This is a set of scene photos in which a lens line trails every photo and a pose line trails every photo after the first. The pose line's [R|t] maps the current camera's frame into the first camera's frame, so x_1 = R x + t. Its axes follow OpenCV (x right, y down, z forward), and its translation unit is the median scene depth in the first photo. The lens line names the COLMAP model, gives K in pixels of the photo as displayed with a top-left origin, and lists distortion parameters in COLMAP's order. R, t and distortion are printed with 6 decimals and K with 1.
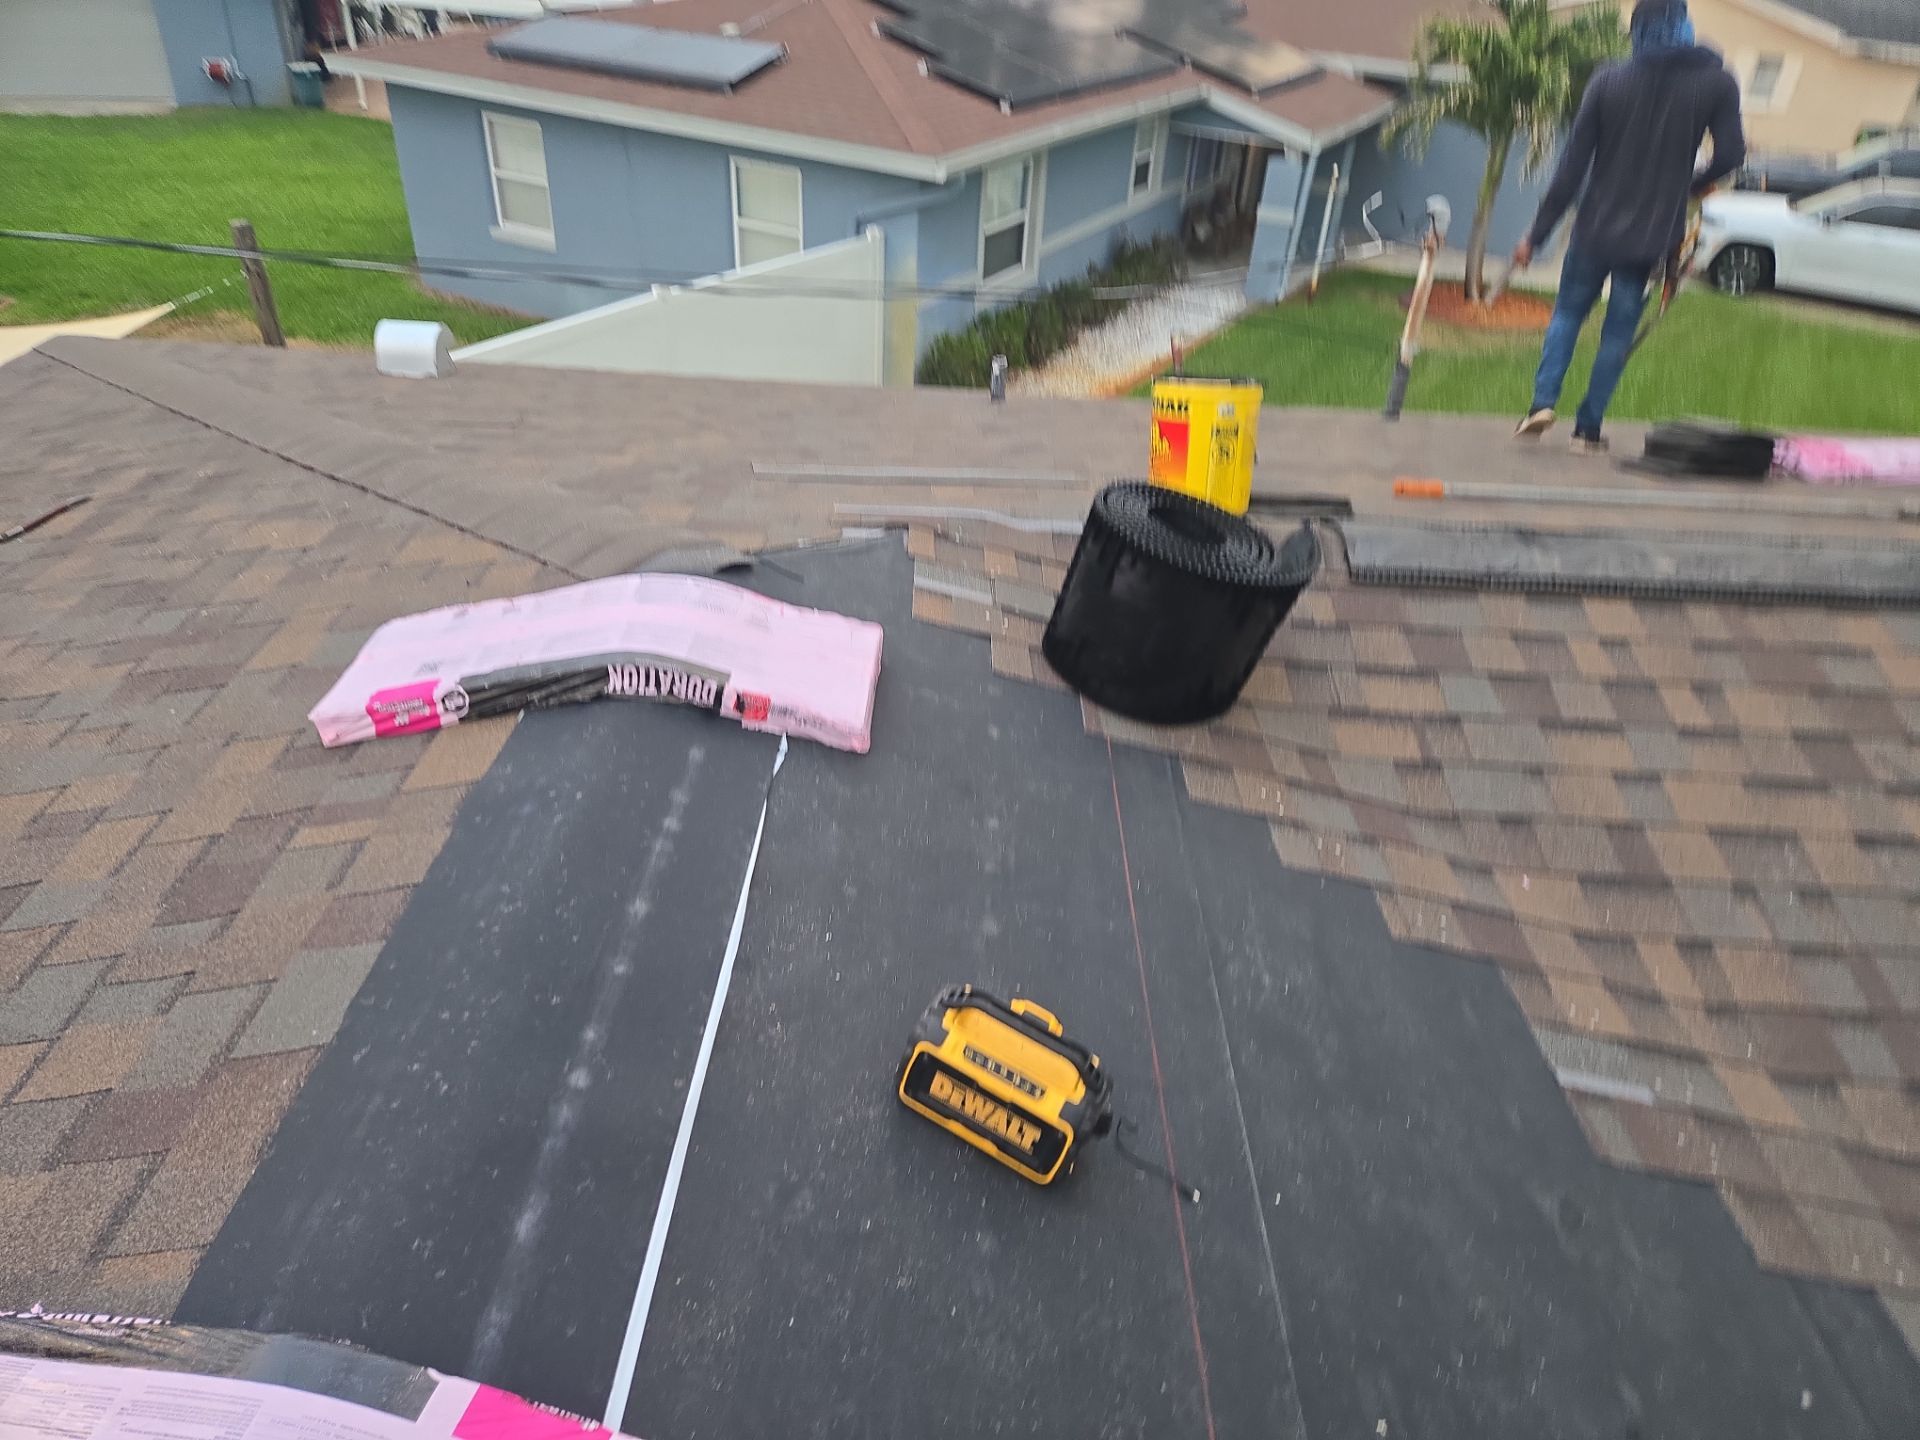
lens RADIAL K [[1286.9, 0, 967.1], [0, 1286.9, 713.1], [0, 0, 1]] dist [0.053097, -0.050063]
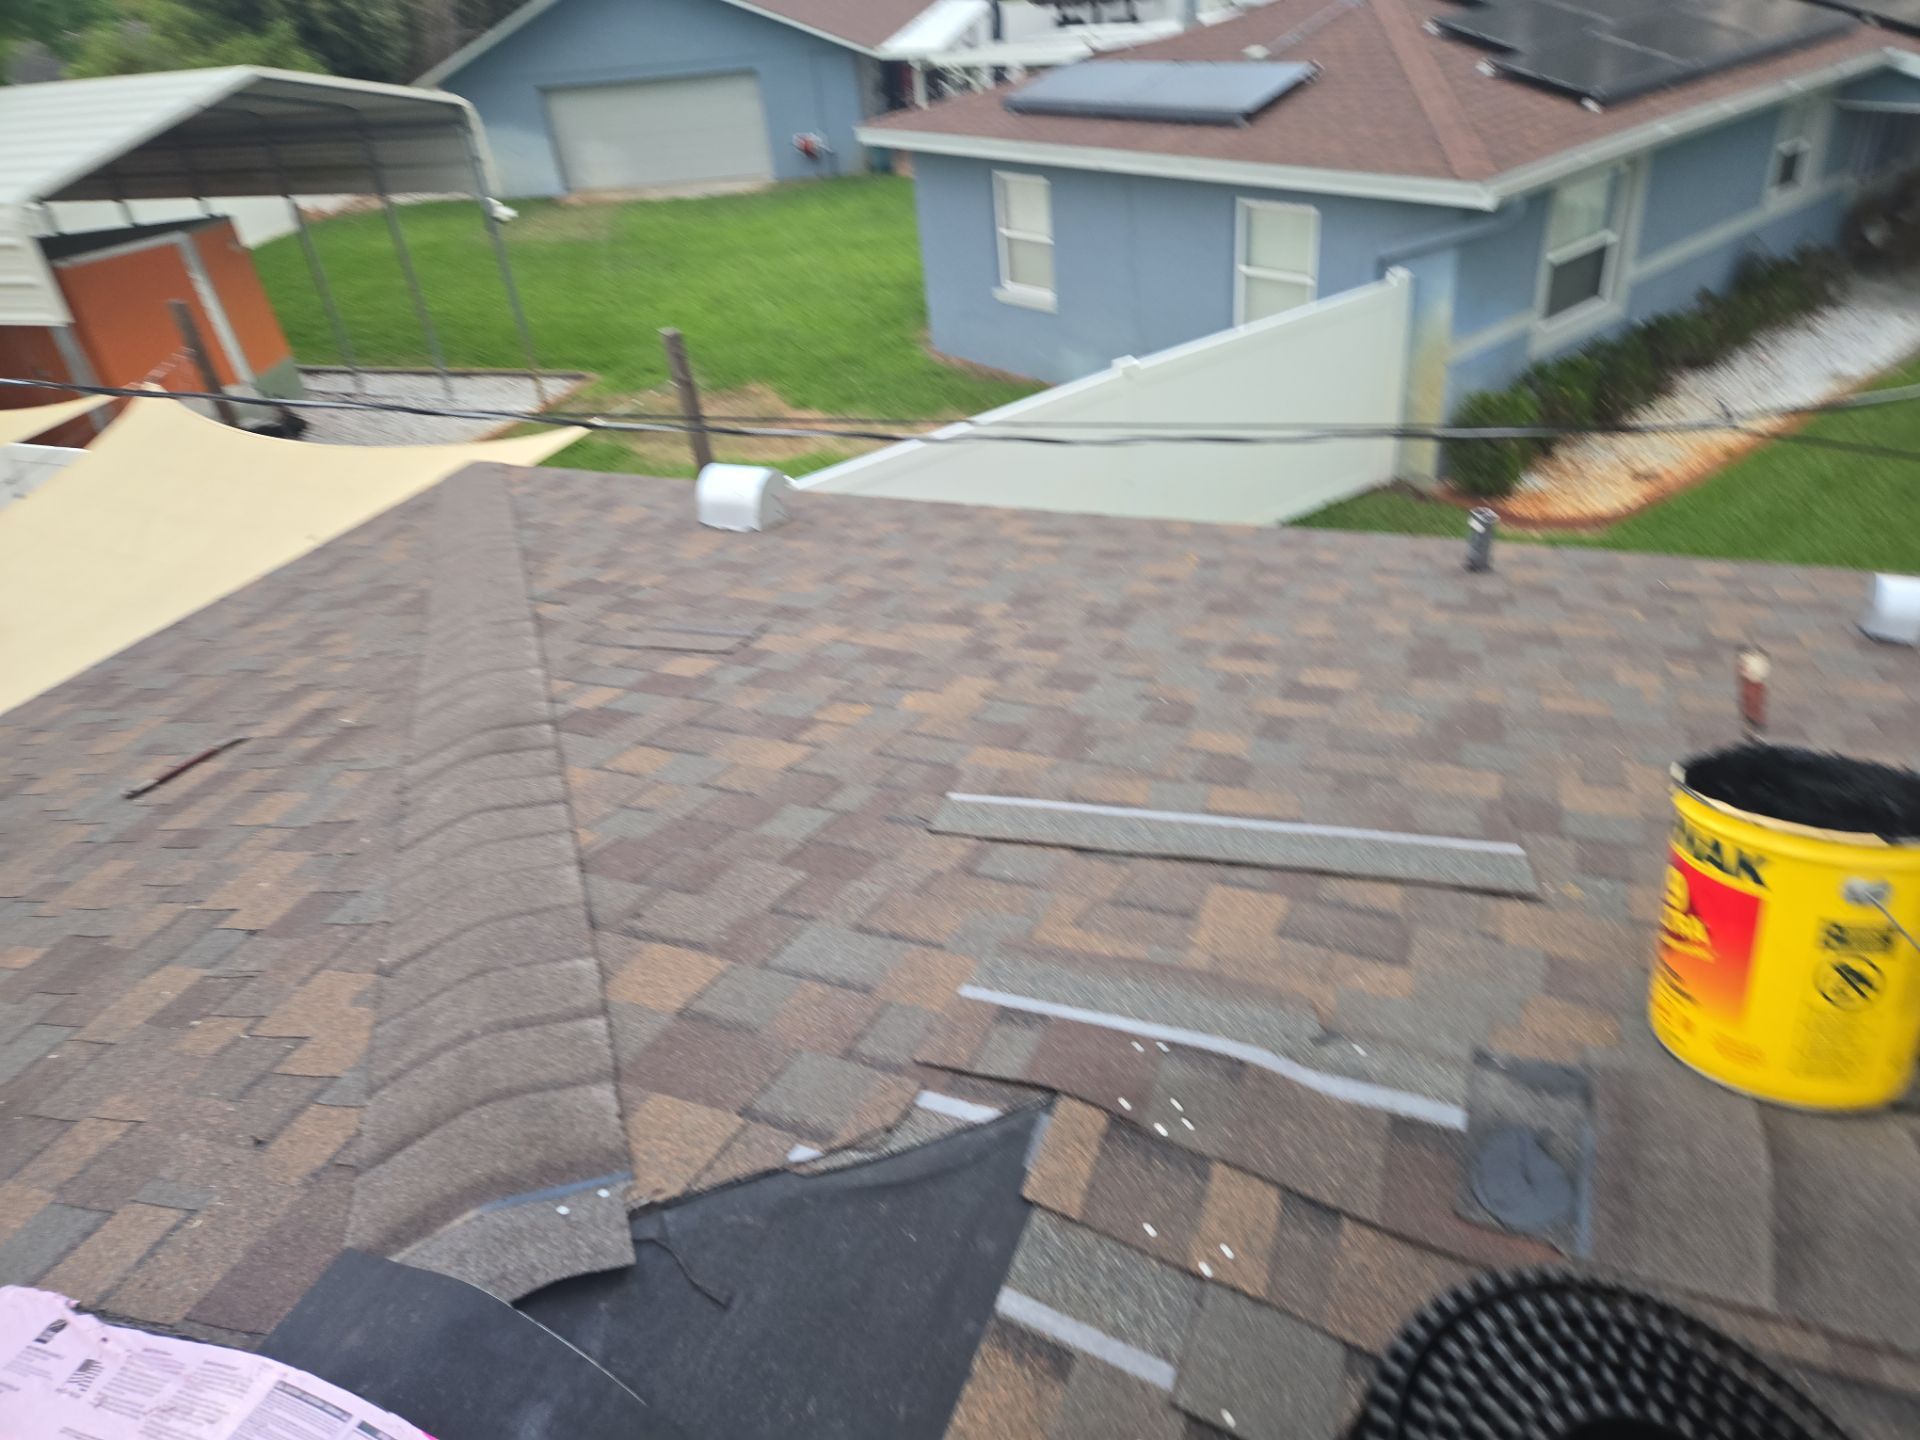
lens RADIAL K [[1265.3, 0, 963.3], [0, 1265.3, 727.7], [0, 0, 1]] dist [0.062133, -0.058917]
pose [[0.912752, 0.088111, -0.398899, 0.023878], [-0.086813, 0.995996, 0.021357, -0.068339], [0.399183, 0.015136, 0.916746, 0.126886]]
